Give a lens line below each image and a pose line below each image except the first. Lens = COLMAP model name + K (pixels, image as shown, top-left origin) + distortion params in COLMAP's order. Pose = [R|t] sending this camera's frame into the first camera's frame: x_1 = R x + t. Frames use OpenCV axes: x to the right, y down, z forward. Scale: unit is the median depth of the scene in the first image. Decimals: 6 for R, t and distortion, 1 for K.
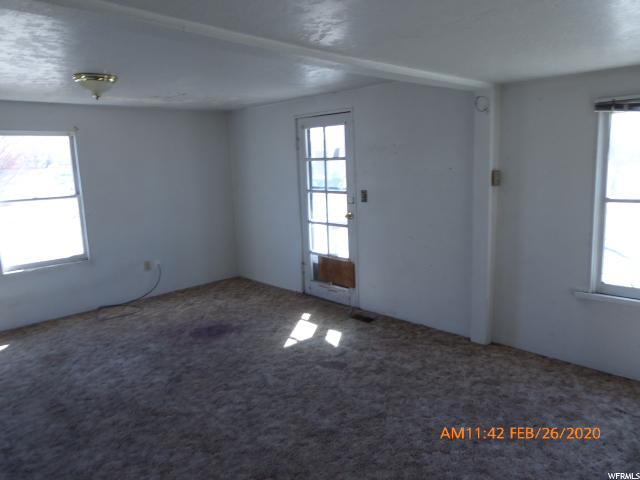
lens RADIAL K [[462.7, 0, 321.5], [0, 462.7, 237.9], [0, 0, 1]] dist [-0.036277, -0.000479]
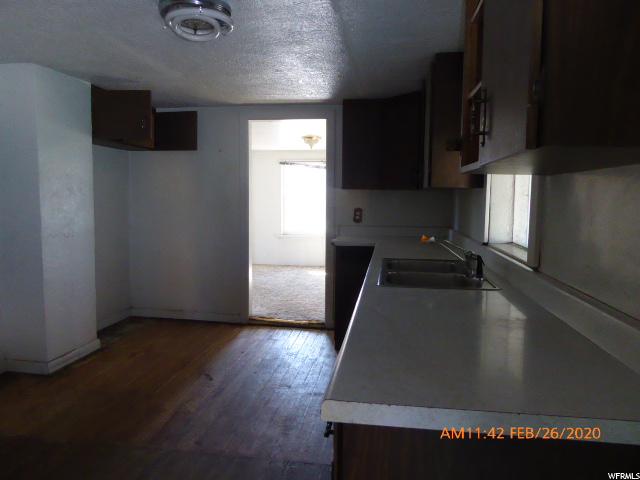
lens RADIAL K [[462.7, 0, 321.5], [0, 462.7, 237.9], [0, 0, 1]] dist [-0.036277, -0.000479]
pose [[0.788310, -0.010324, 0.615192, -0.848859], [0.059134, 0.996502, -0.059051, 0.311925], [-0.612430, 0.082929, 0.786163, -1.203908]]
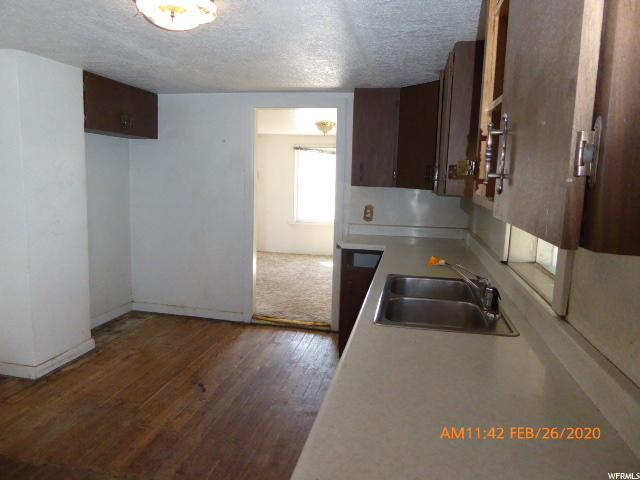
lens RADIAL K [[462.7, 0, 321.5], [0, 462.7, 237.9], [0, 0, 1]] dist [-0.036277, -0.000479]
pose [[0.814598, -0.019866, 0.579685, -0.769090], [0.035167, 0.999266, -0.015173, 0.255006], [-0.578958, 0.032746, 0.814699, -1.162006]]
